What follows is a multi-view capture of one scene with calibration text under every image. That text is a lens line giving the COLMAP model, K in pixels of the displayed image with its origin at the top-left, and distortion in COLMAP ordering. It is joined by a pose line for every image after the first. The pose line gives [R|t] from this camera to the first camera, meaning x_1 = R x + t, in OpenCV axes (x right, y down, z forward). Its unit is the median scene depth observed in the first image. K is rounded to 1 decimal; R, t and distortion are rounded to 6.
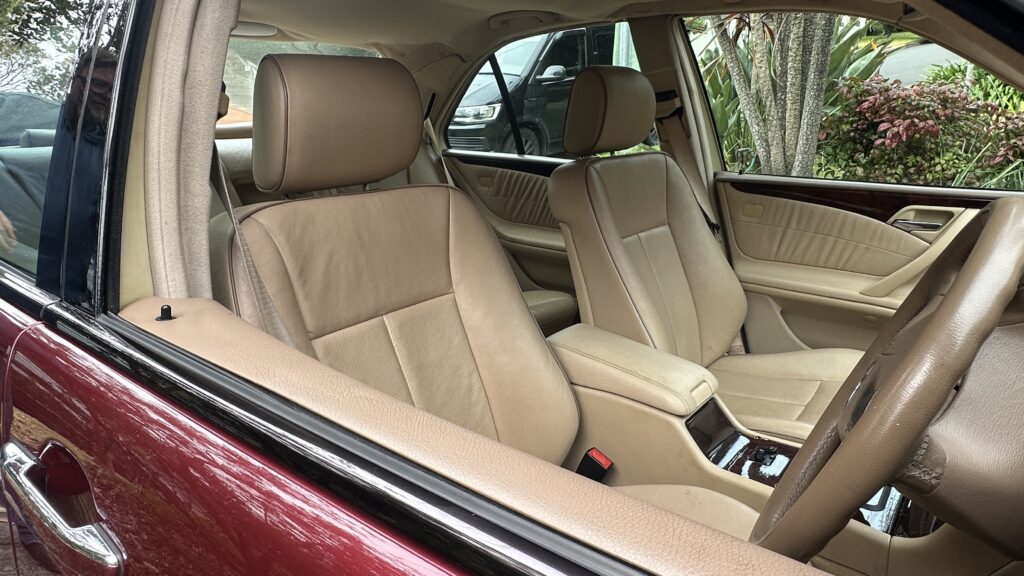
lens RADIAL K [[624.5, 0, 514.5], [0, 624.5, 286.3], [0, 0, 1]] dist [-0.000800, -0.000437]
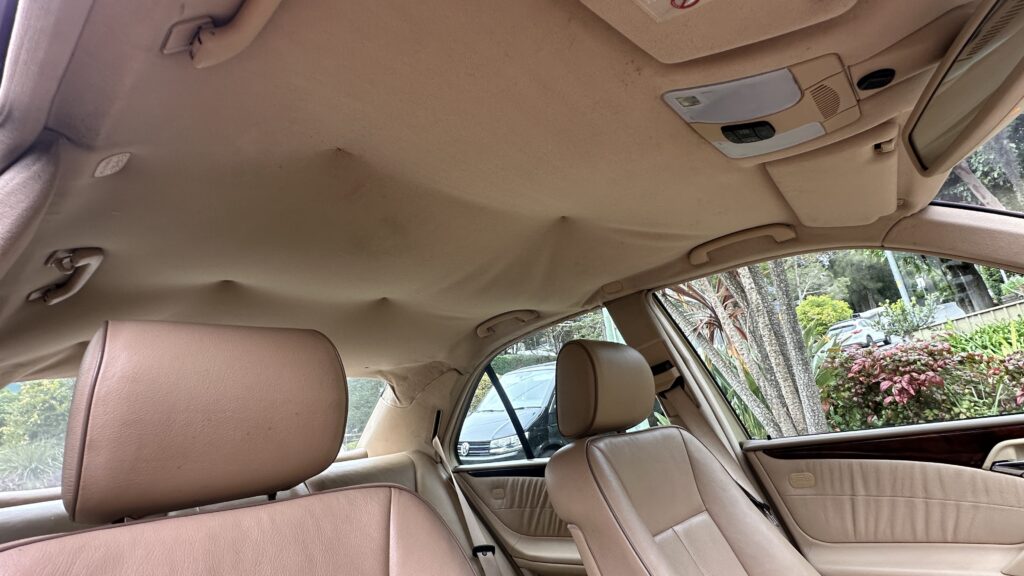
lens RADIAL K [[511.6, 0, 512.4], [0, 511.6, 288.6], [0, 0, 1]] dist [-0.002012, 0.001722]
pose [[0.988736, -0.148072, -0.021794, 0.038112], [0.112934, 0.833671, -0.540591, -0.006215], [0.098216, 0.532041, 0.841003, 0.185737]]
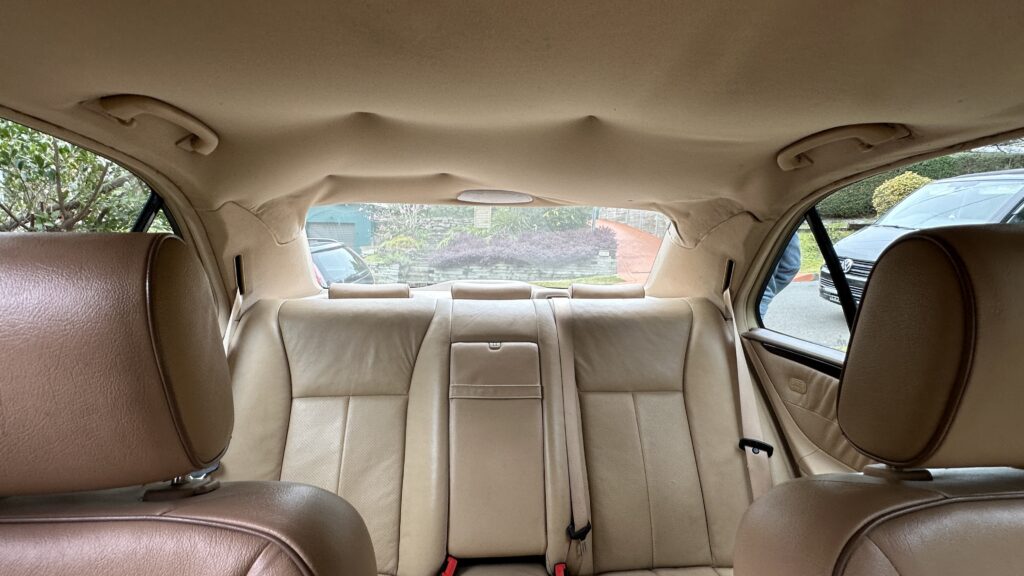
lens RADIAL K [[450.8, 0, 511.0], [0, 450.8, 283.6], [0, 0, 1]] dist [-0.005242, -0.000690]
pose [[0.681569, 0.070284, -0.728371, 0.091736], [-0.221212, 0.968595, -0.113534, -0.150233], [0.697516, 0.238505, 0.675711, 0.418131]]
